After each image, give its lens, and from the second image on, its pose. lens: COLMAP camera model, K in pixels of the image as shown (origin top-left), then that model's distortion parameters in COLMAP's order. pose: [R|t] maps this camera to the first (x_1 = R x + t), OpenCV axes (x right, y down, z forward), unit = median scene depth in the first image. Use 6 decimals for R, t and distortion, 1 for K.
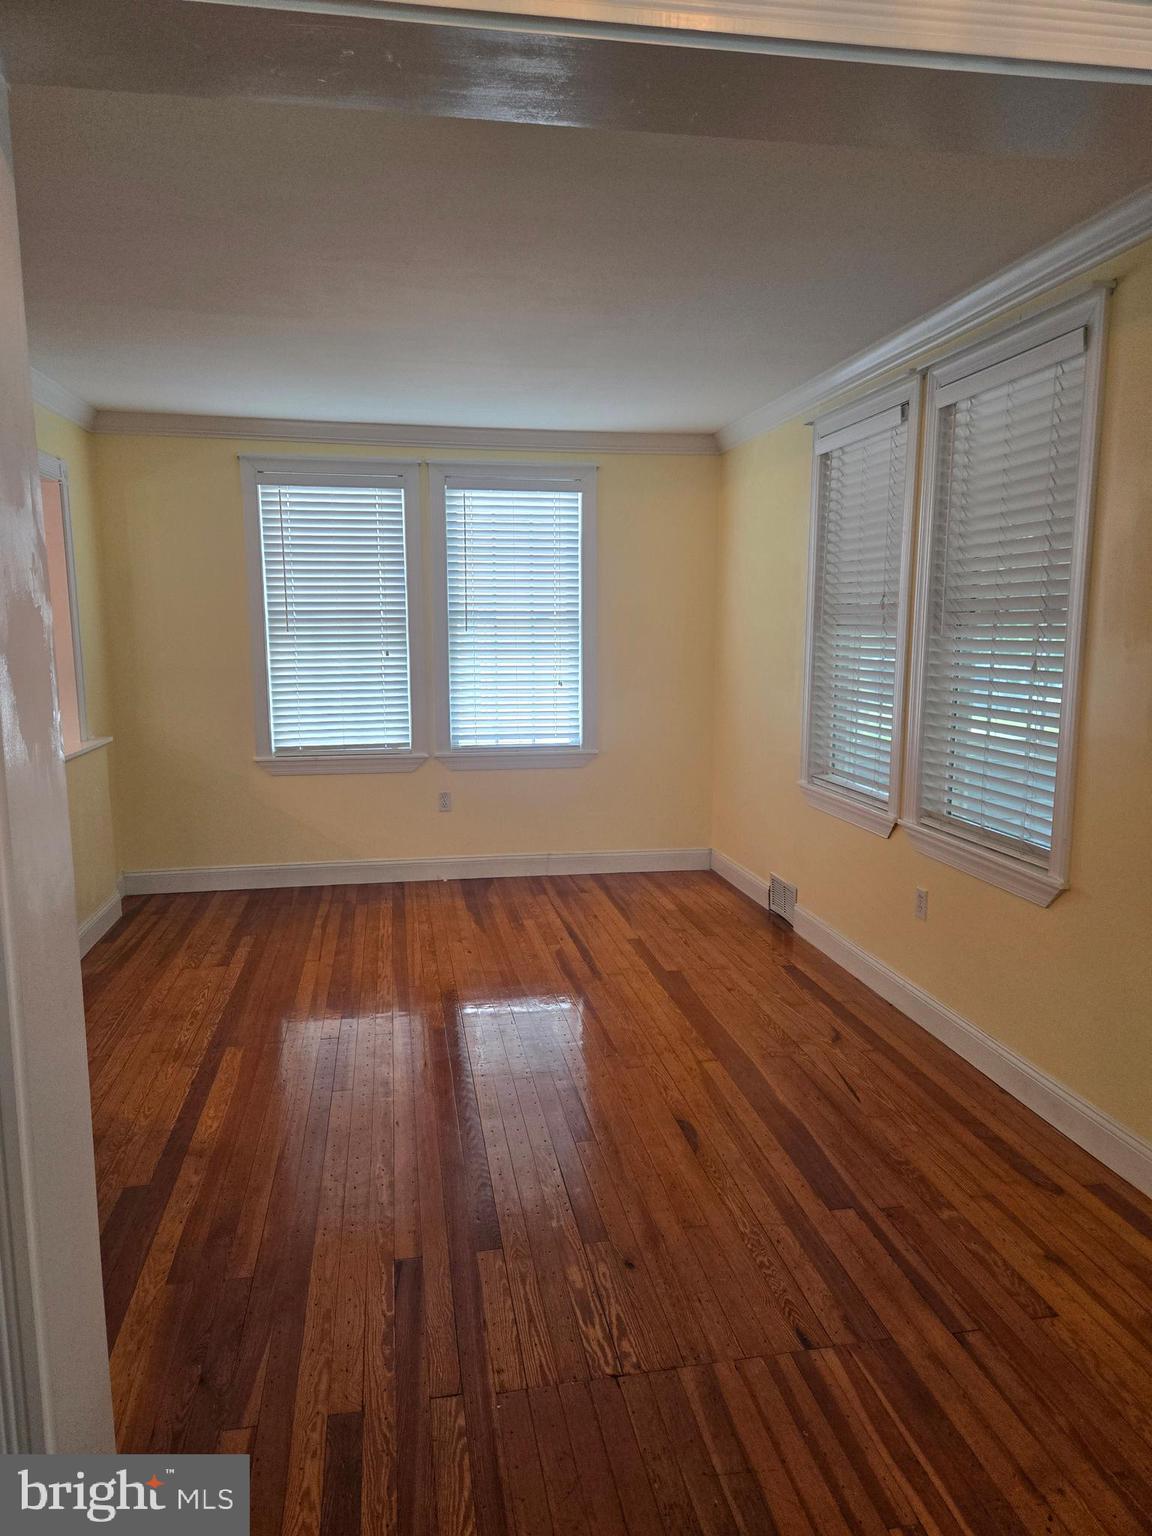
lens RADIAL K [[1029.6, 0, 582.5], [0, 1029.6, 777.4], [0, 0, 1]] dist [0.067613, -0.053787]
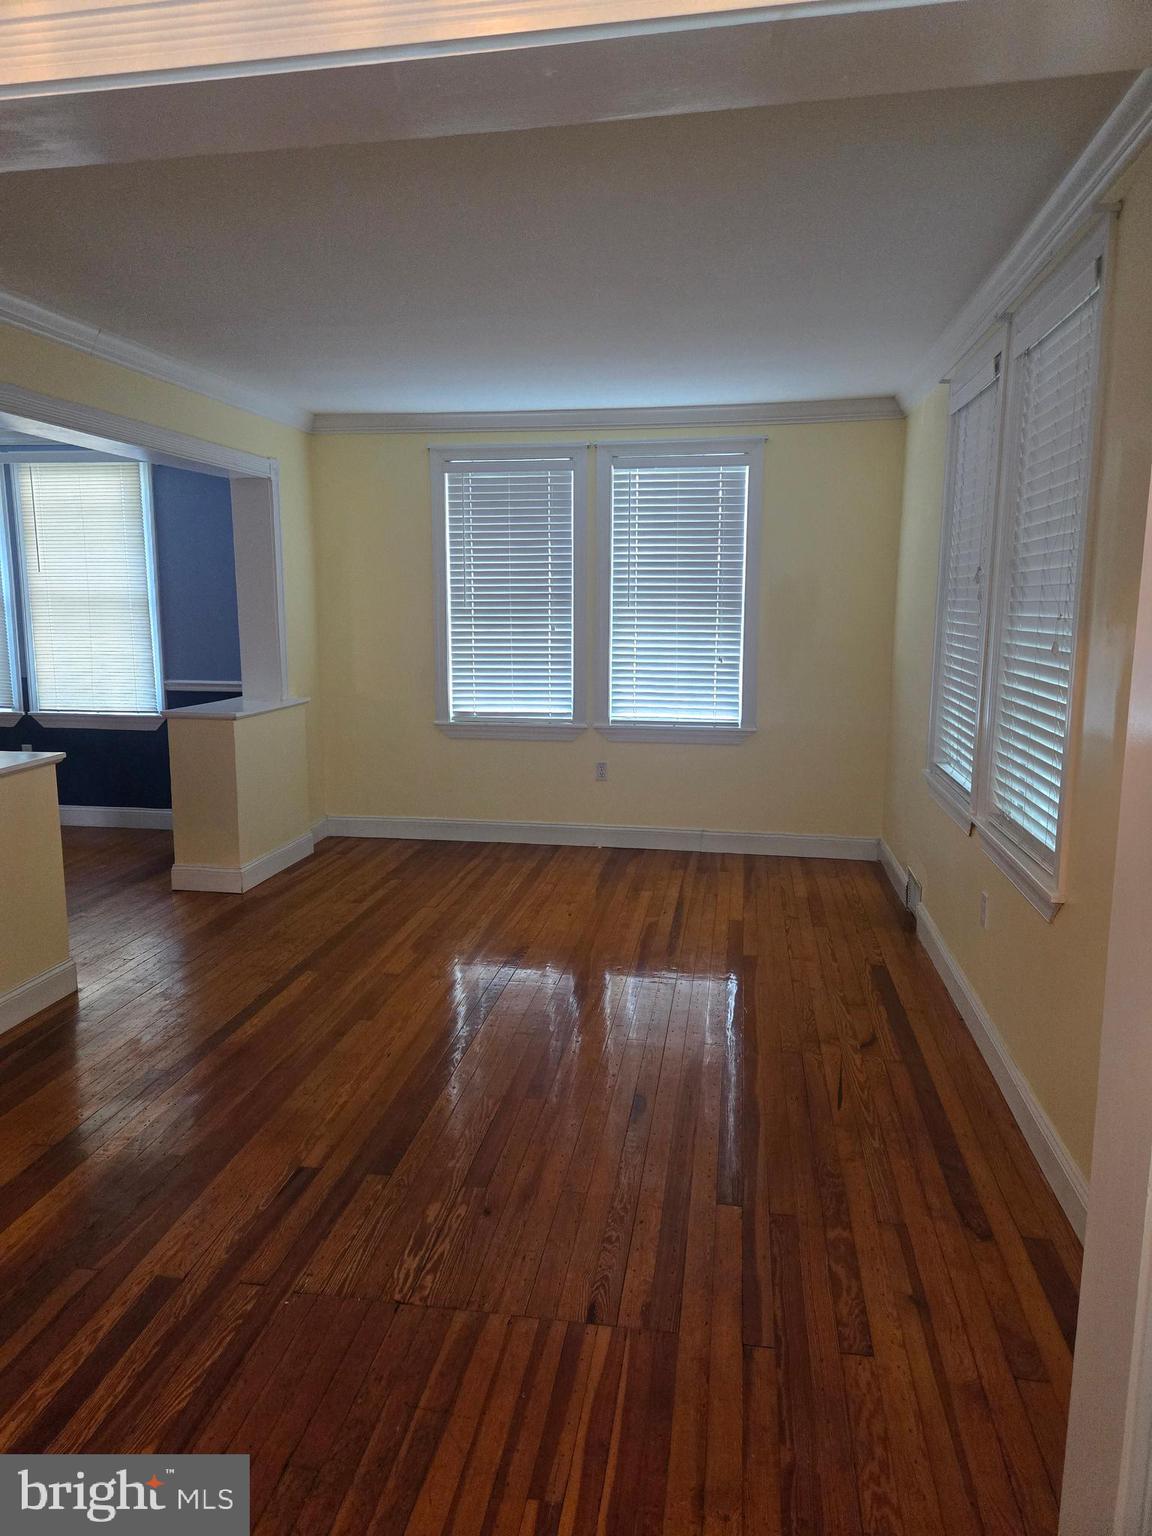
lens RADIAL K [[1029.6, 0, 581.9], [0, 1029.6, 753.8], [0, 0, 1]] dist [0.067613, -0.053787]
pose [[0.939845, 0.053736, -0.337349, 0.291315], [-0.054097, 0.998501, 0.008339, -0.002236], [0.337291, 0.010412, 0.941343, 0.030545]]
